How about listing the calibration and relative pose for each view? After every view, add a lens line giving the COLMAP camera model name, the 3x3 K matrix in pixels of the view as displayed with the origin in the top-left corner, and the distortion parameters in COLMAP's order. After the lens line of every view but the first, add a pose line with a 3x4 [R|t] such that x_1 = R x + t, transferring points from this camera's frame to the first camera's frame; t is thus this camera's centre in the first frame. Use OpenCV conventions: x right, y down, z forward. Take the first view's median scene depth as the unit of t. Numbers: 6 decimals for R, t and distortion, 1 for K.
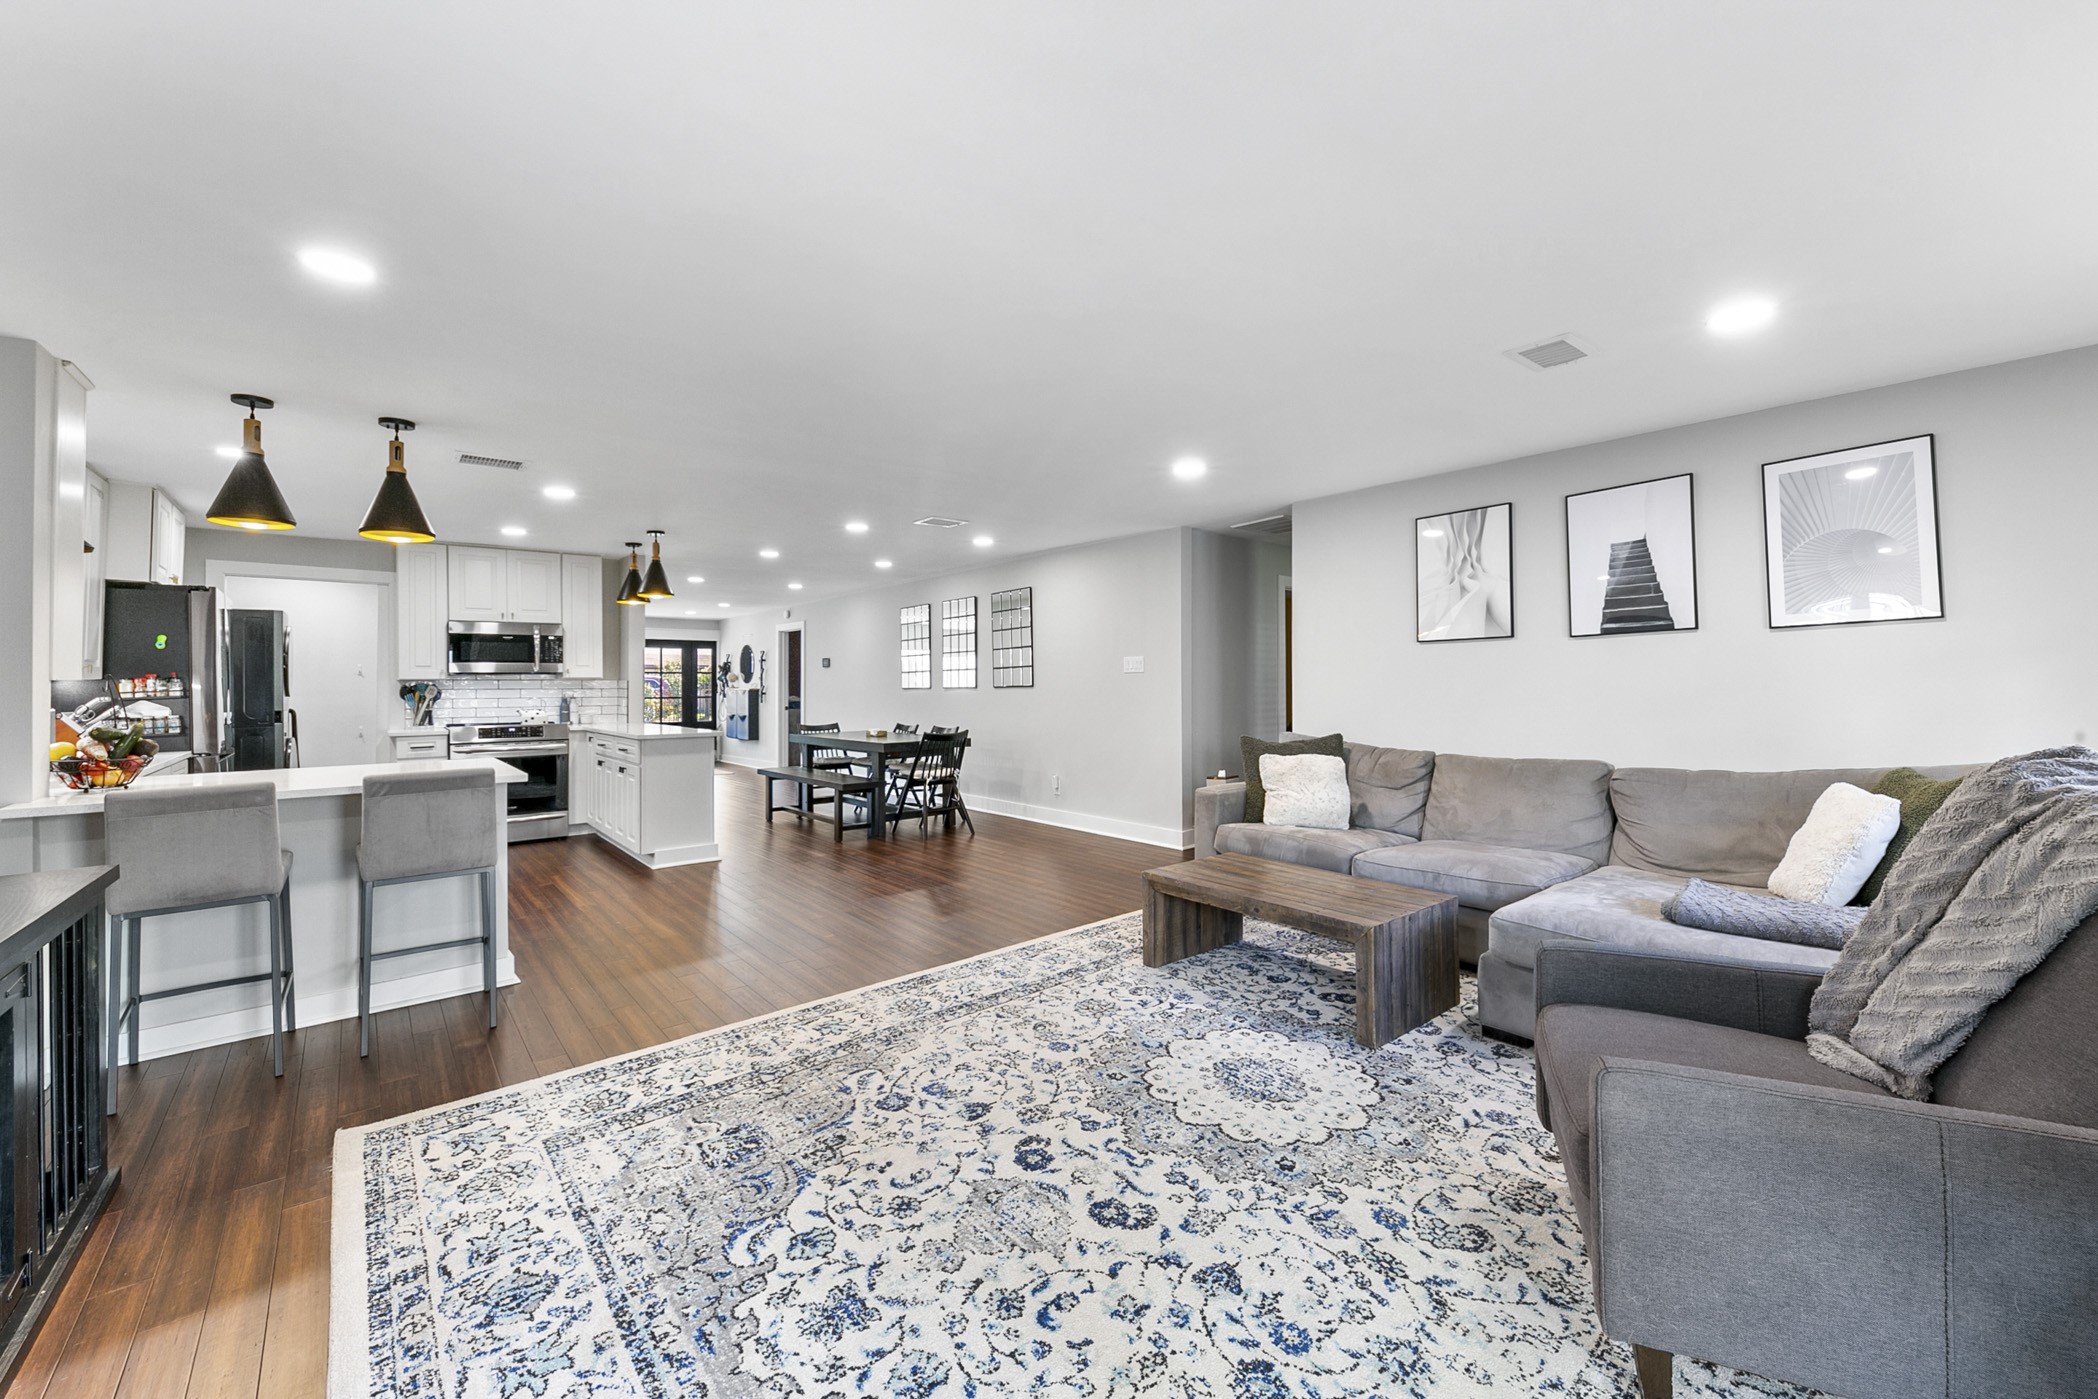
lens RADIAL K [[800.0, 0, 1050.4], [0, 800.0, 681.5], [0, 0, 1]] dist [0.001662, -0.002451]
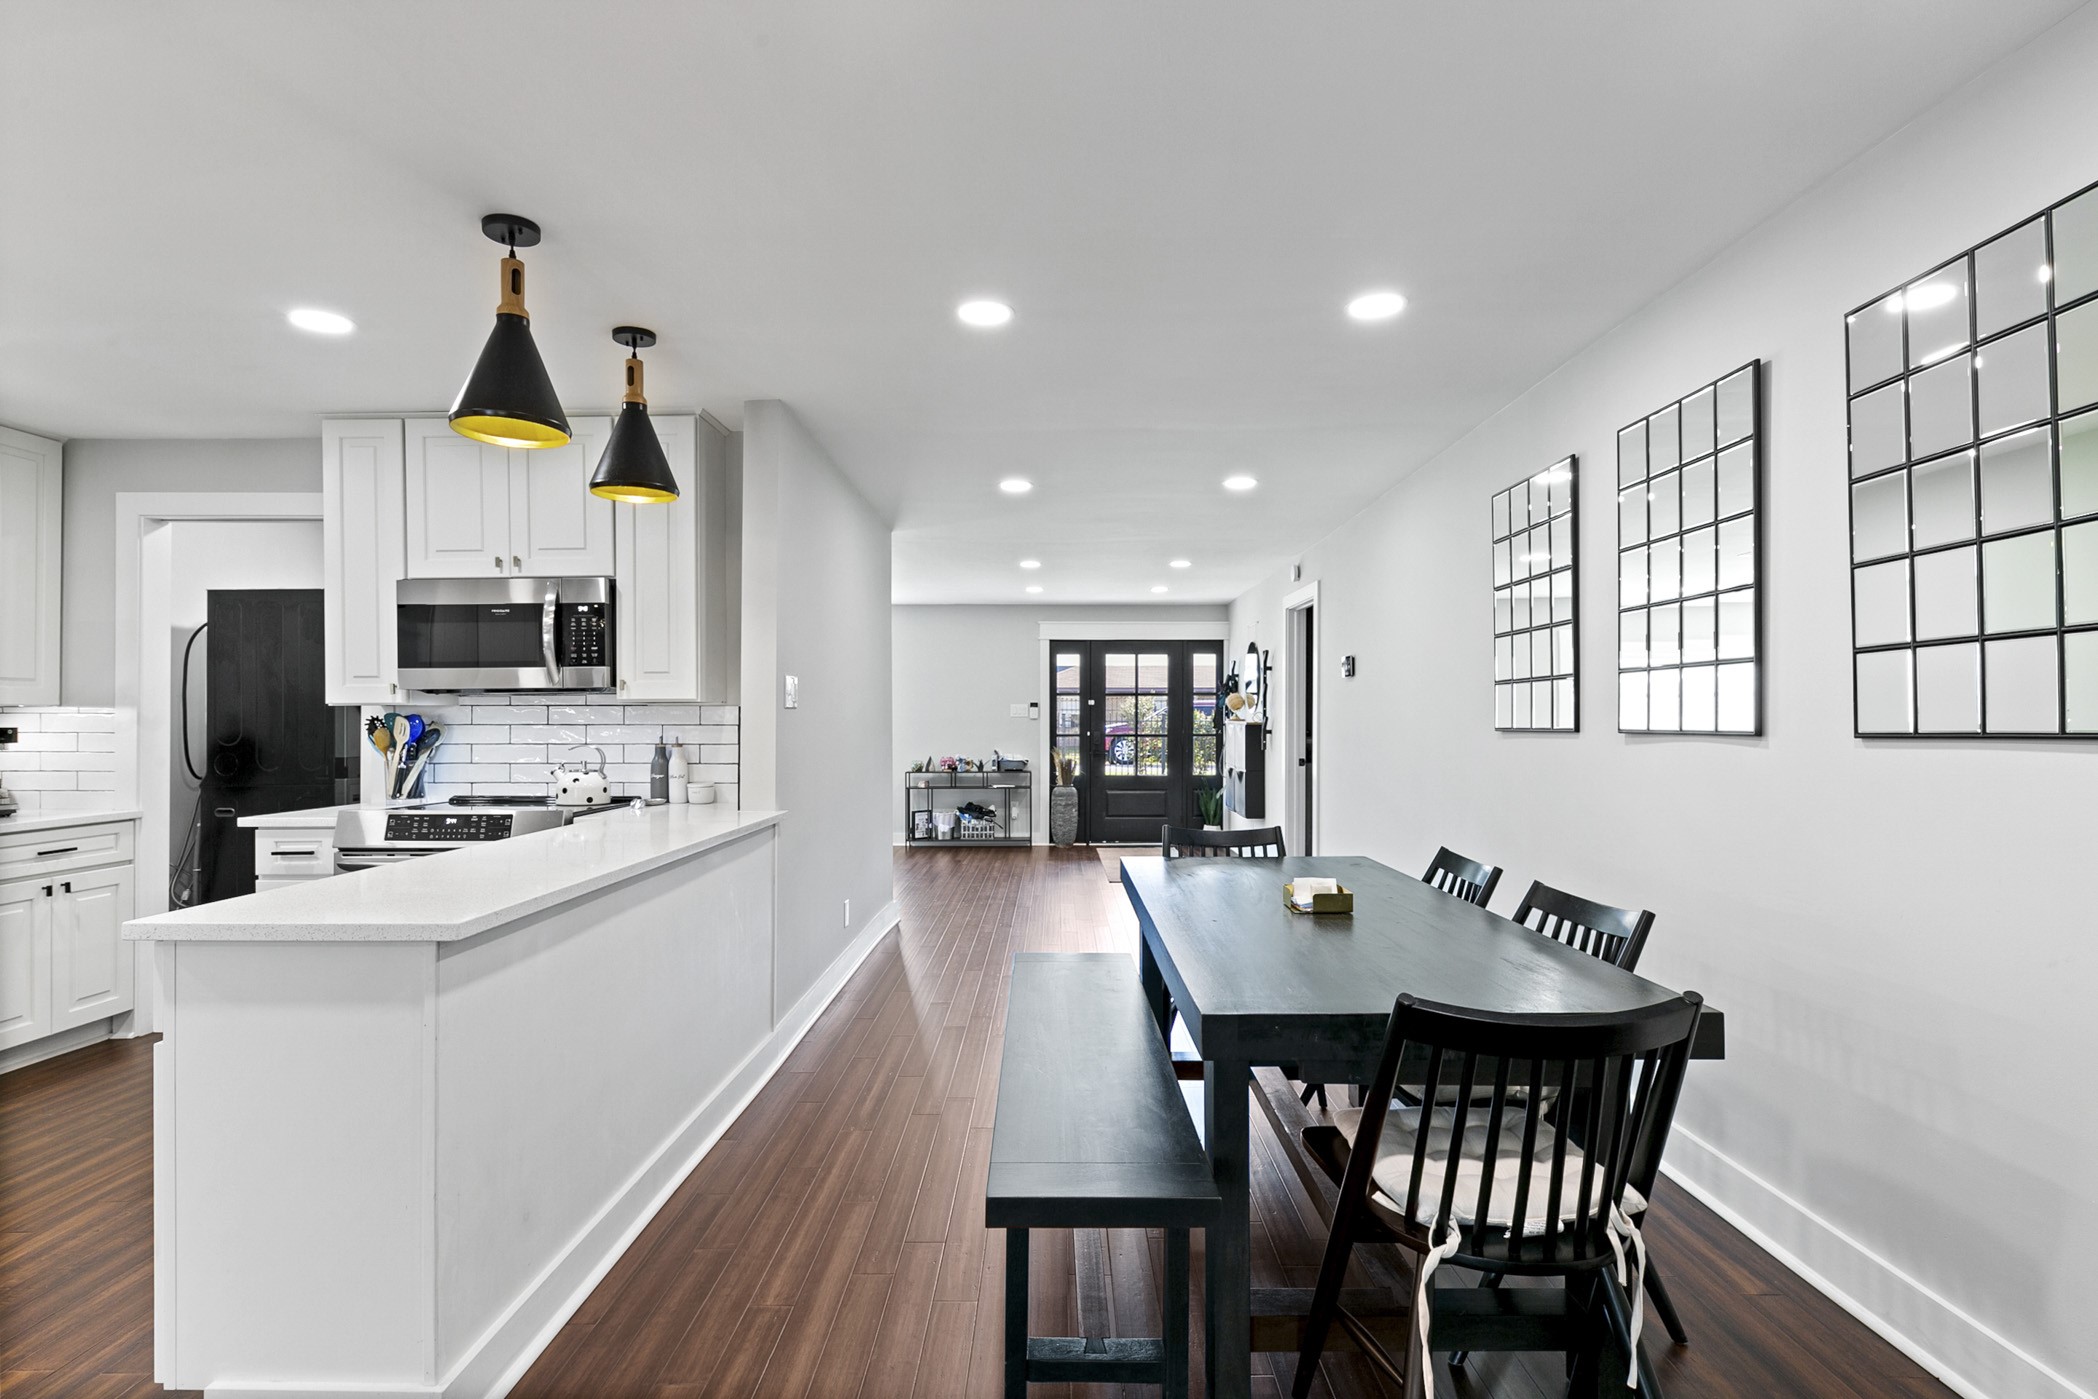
lens RADIAL K [[1014.5, 0, 1059.0], [0, 1014.5, 711.9], [0, 0, 1]] dist [0.004772, -0.000503]
pose [[0.769071, 0.002020, -0.639160, -0.156222], [0.000006, 0.999995, 0.003168, -0.000177], [0.639164, -0.002440, 0.769067, 1.664366]]
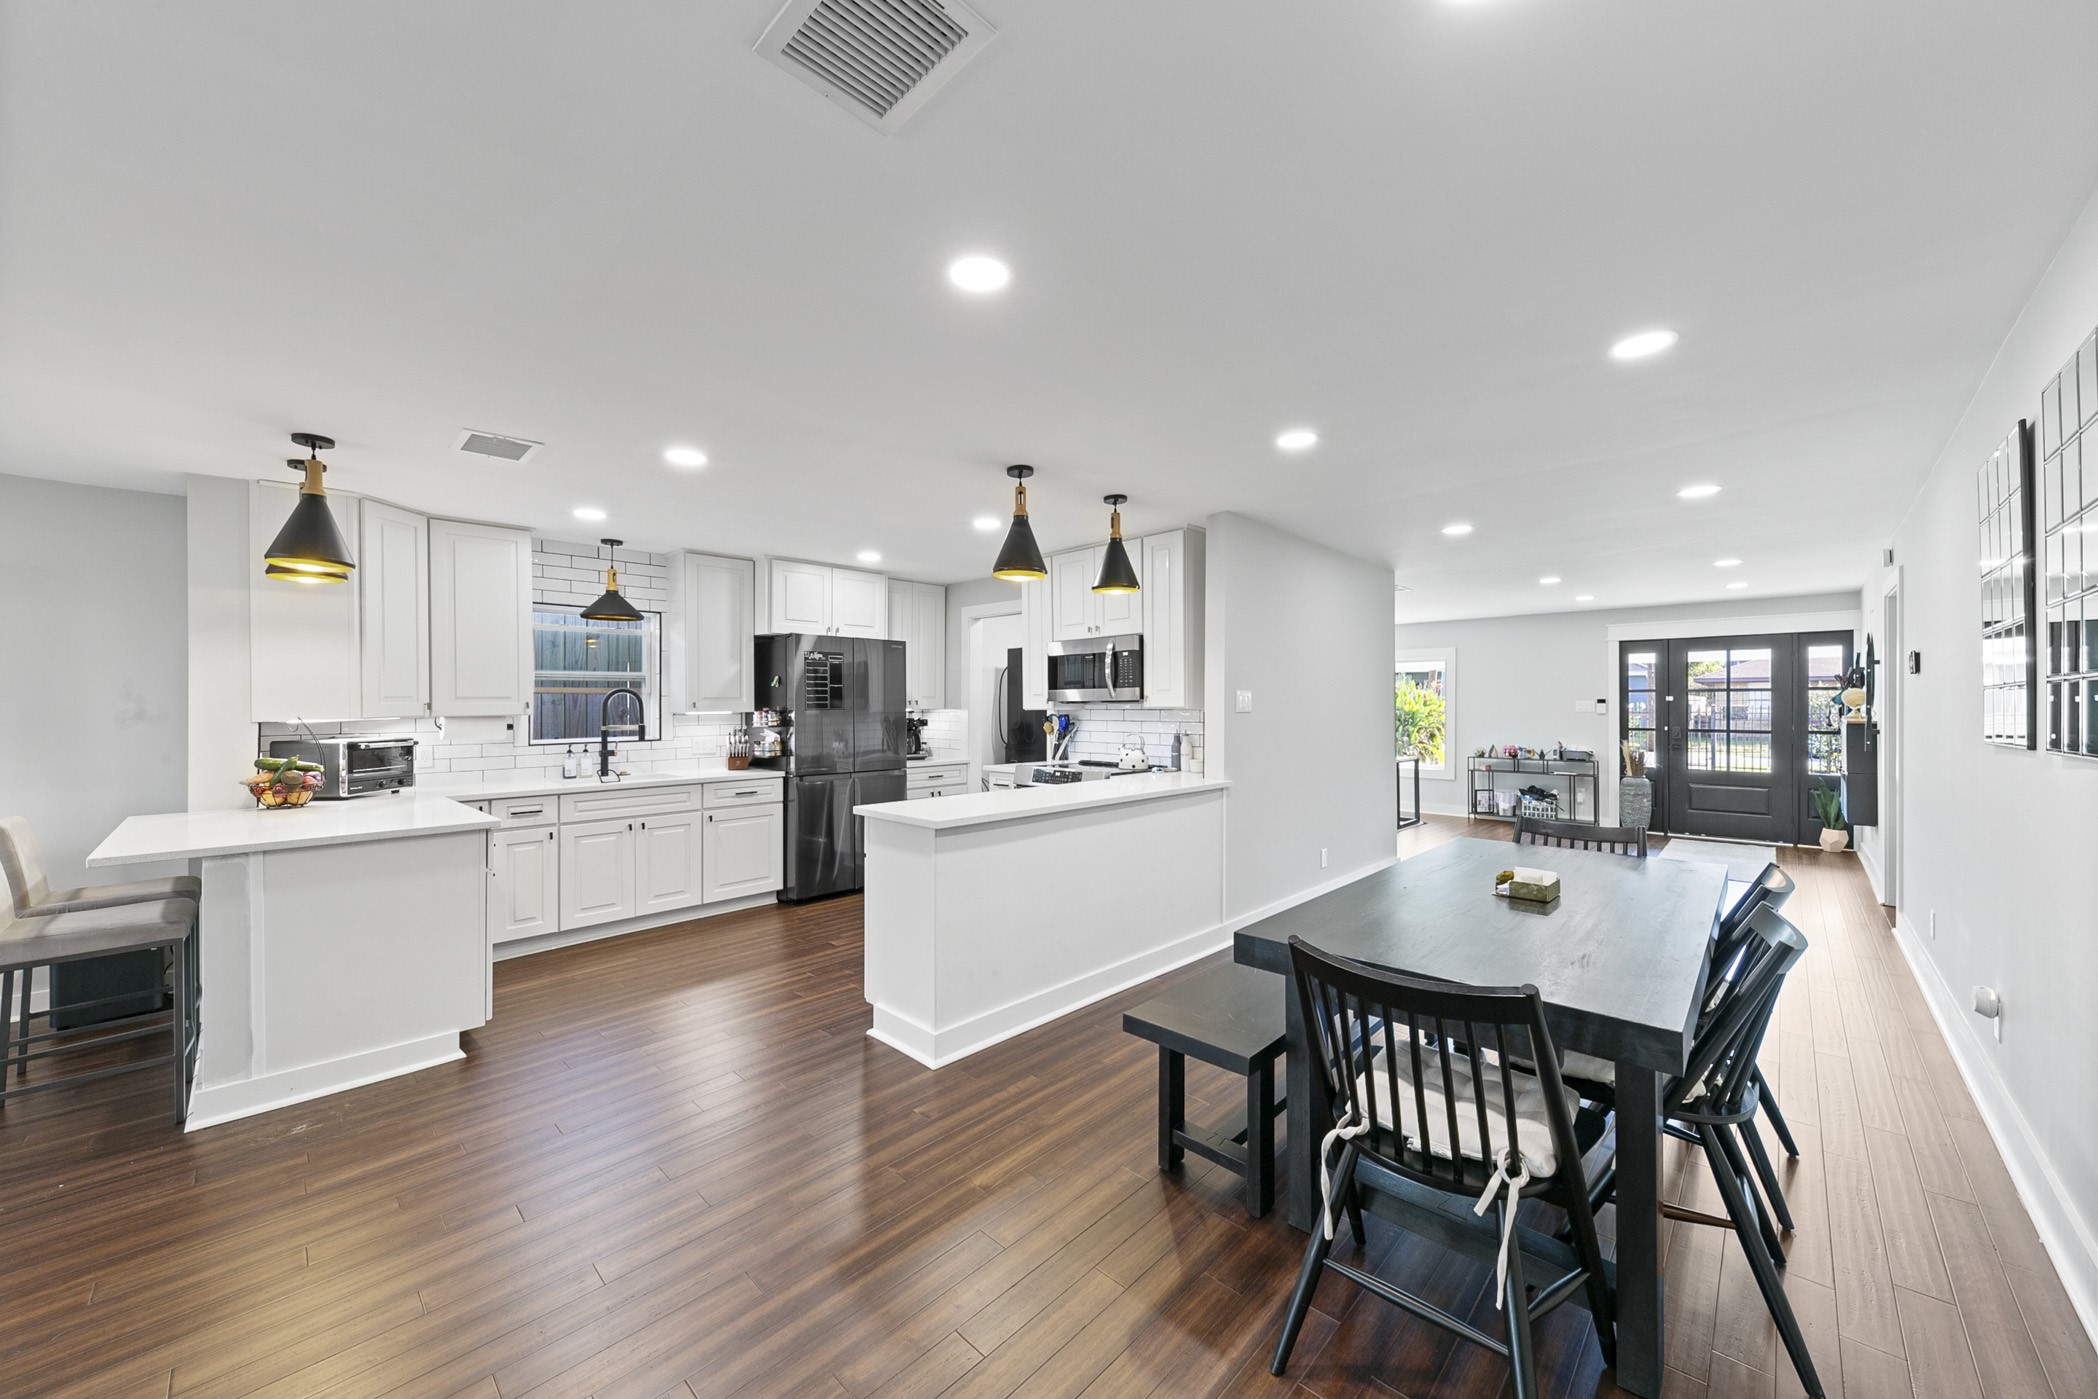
lens RADIAL K [[757.6, 0, 1053.7], [0, 757.6, 698.9], [0, 0, 1]] dist [0.002928, -0.000538]
pose [[0.115138, -0.003424, -0.993344, 0.152342], [0.005959, 0.999978, -0.002756, -0.025004], [0.993332, -0.005602, 0.115156, 1.918583]]
